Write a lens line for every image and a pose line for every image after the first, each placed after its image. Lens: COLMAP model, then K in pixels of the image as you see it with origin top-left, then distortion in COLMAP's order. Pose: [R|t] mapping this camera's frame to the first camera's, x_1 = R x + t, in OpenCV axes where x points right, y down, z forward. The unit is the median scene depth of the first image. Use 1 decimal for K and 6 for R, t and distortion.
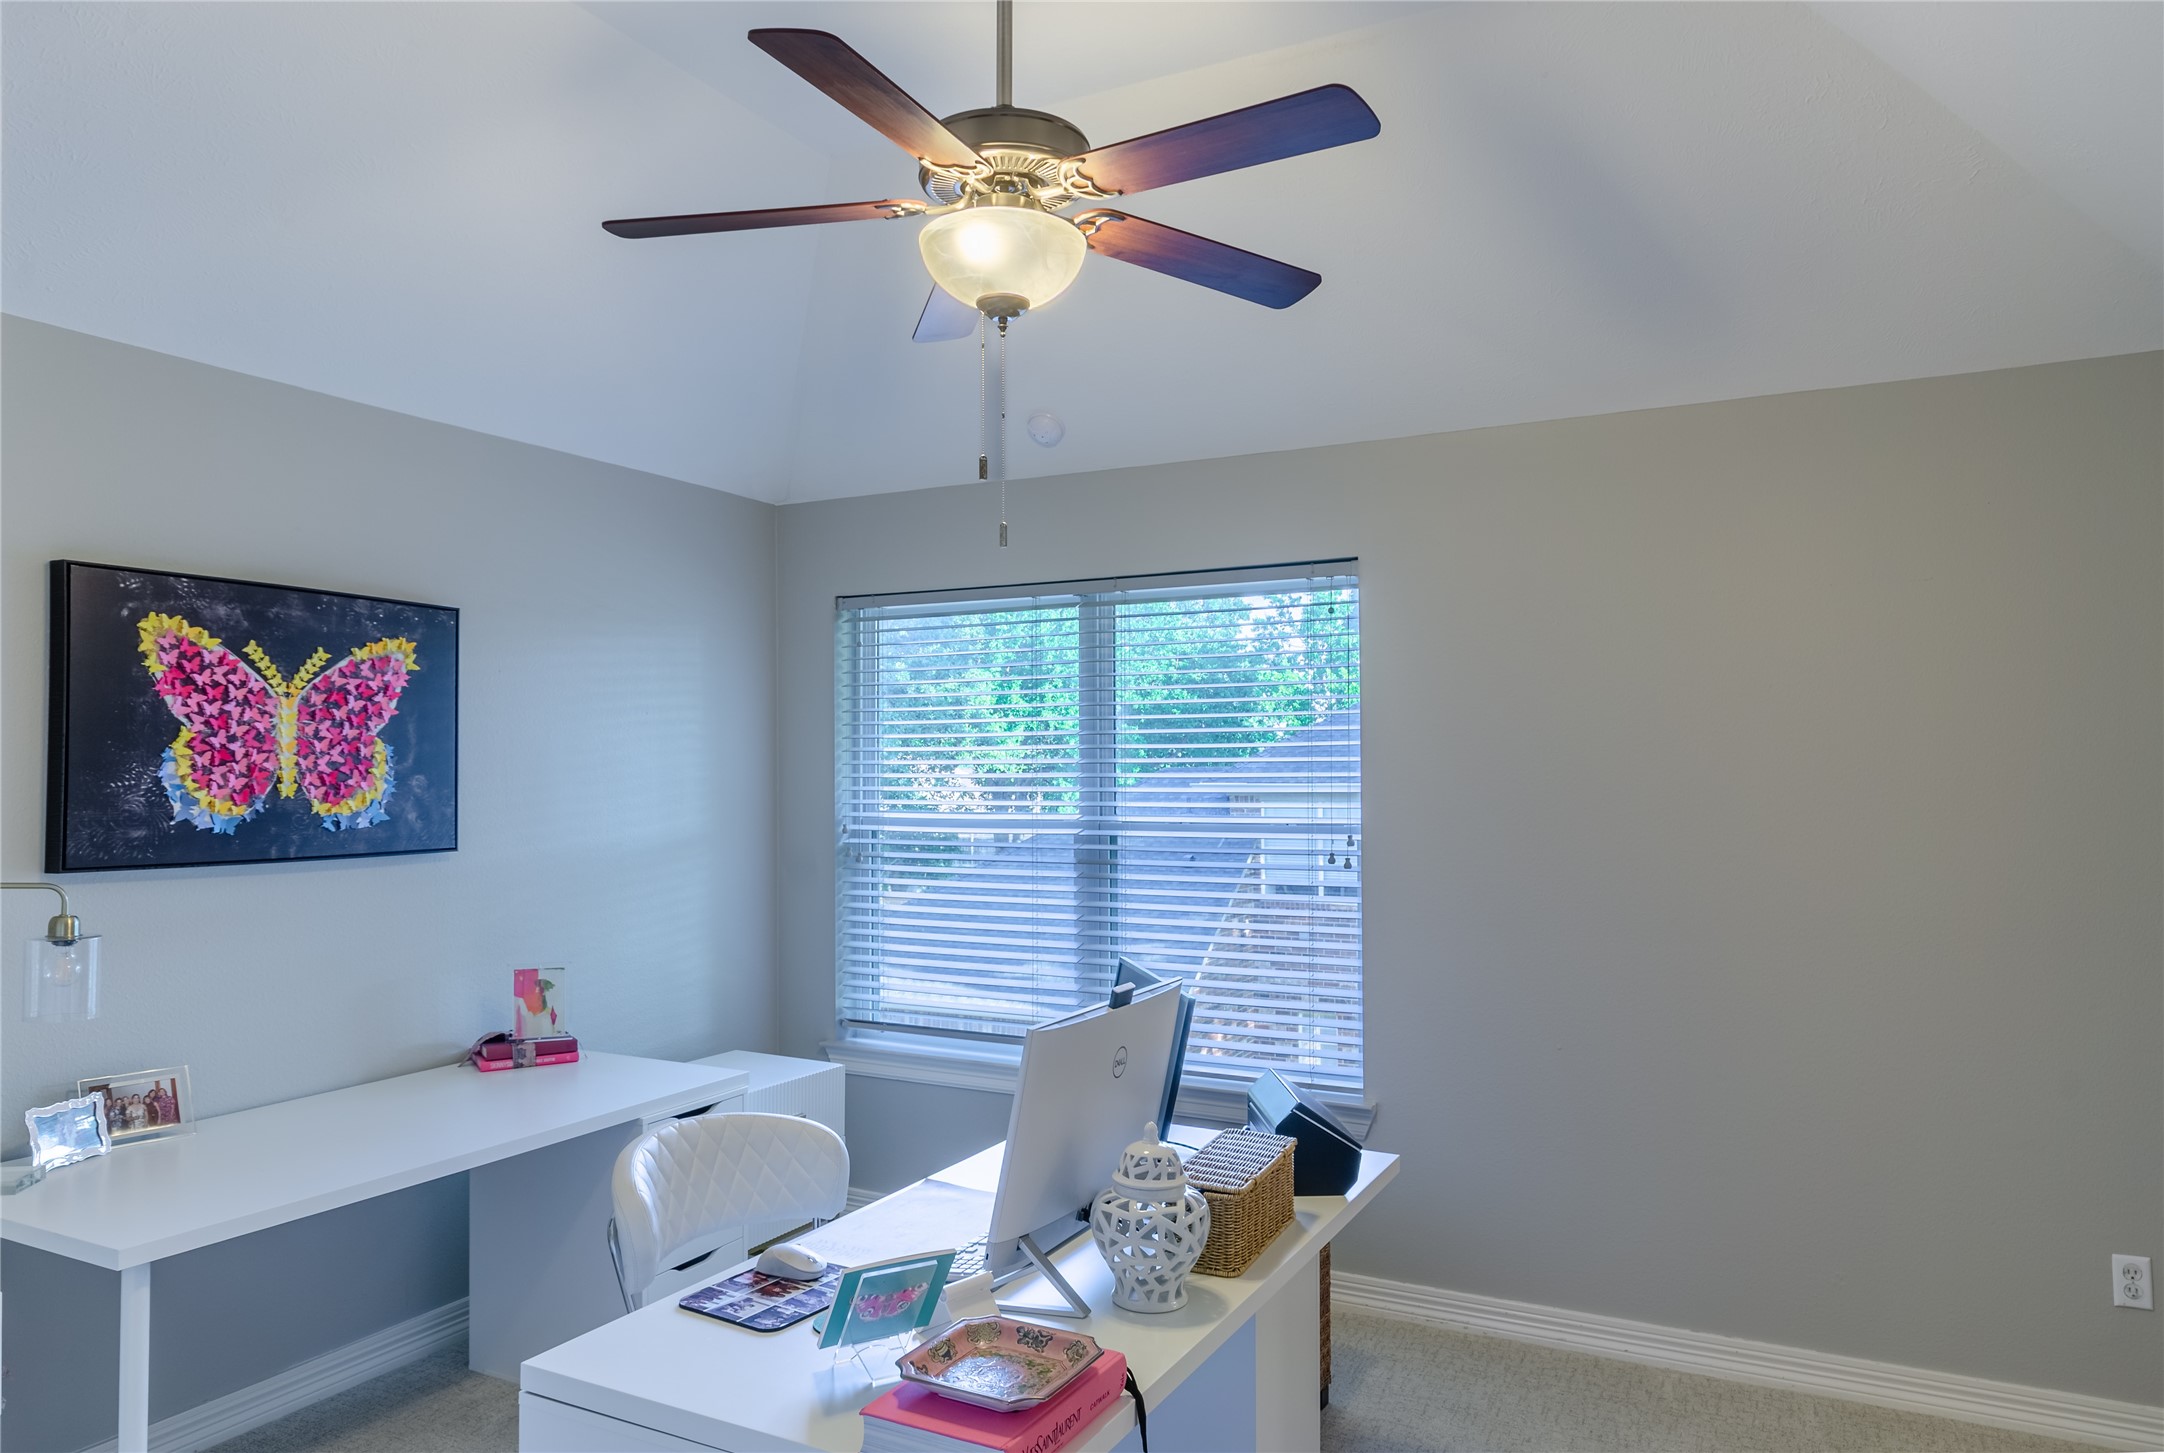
lens RADIAL K [[1436.9, 0, 1081.6], [0, 1436.9, 751.4], [0, 0, 1]] dist [0.003413, 0.000798]
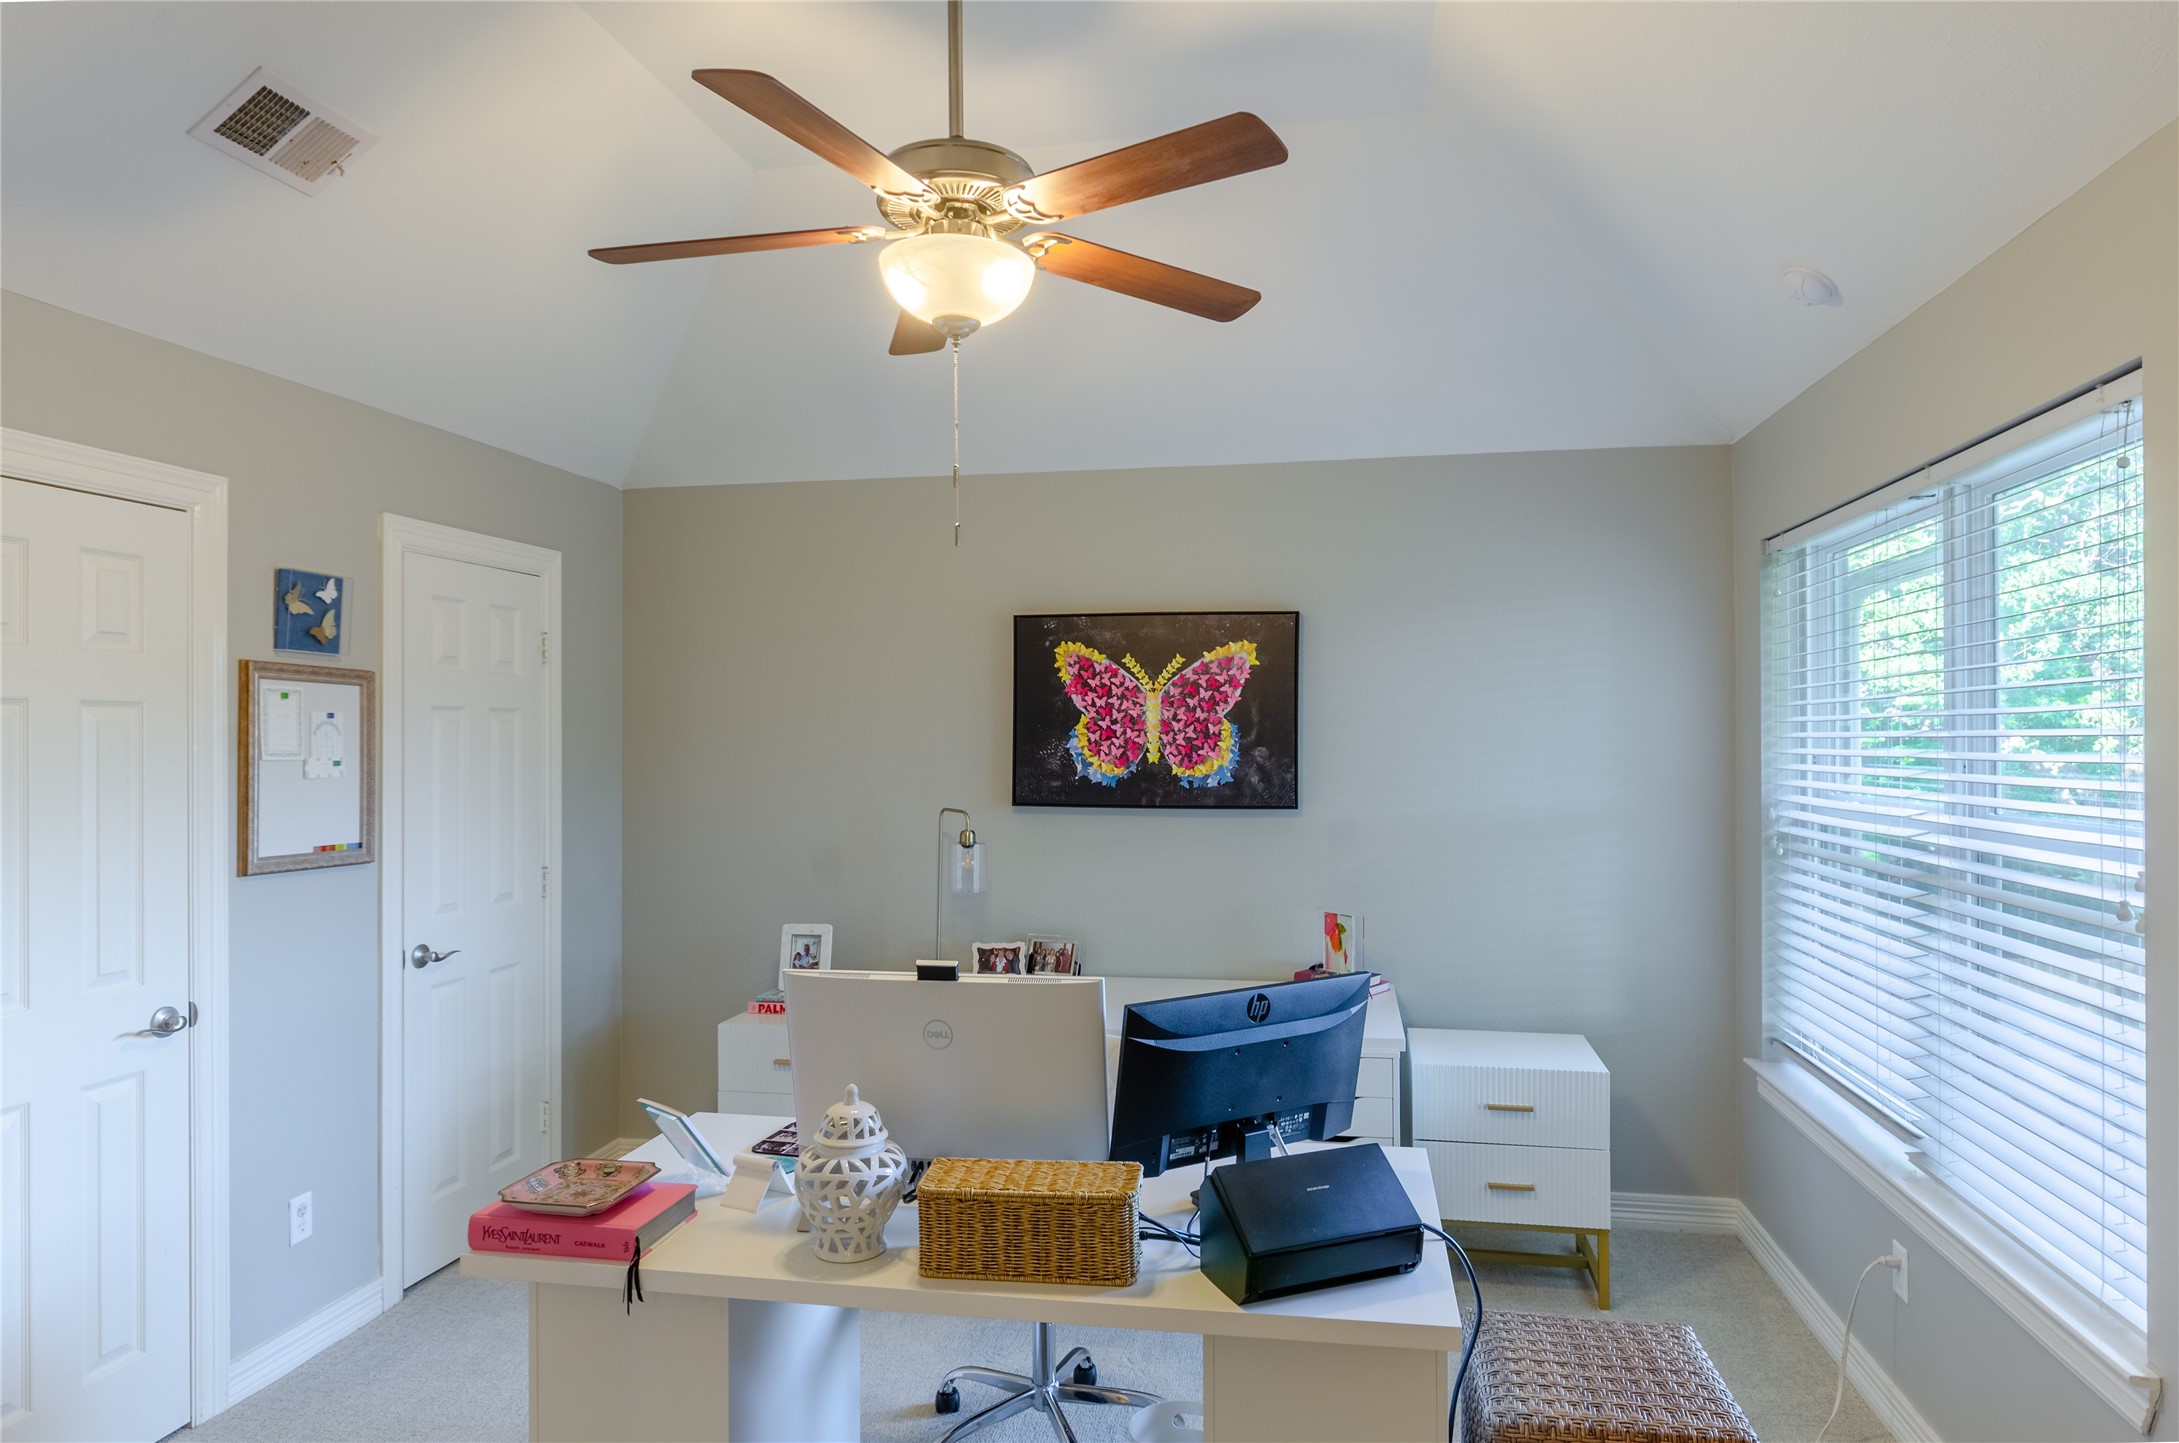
lens RADIAL K [[1318.6, 0, 1089.5], [0, 1318.6, 721.5], [0, 0, 1]] dist [0.001479, 0.000297]
pose [[0.299623, -0.005659, -0.954041, 0.663280], [0.014988, 0.999887, -0.001224, -0.007730], [0.953940, -0.013933, 0.299674, 0.554003]]
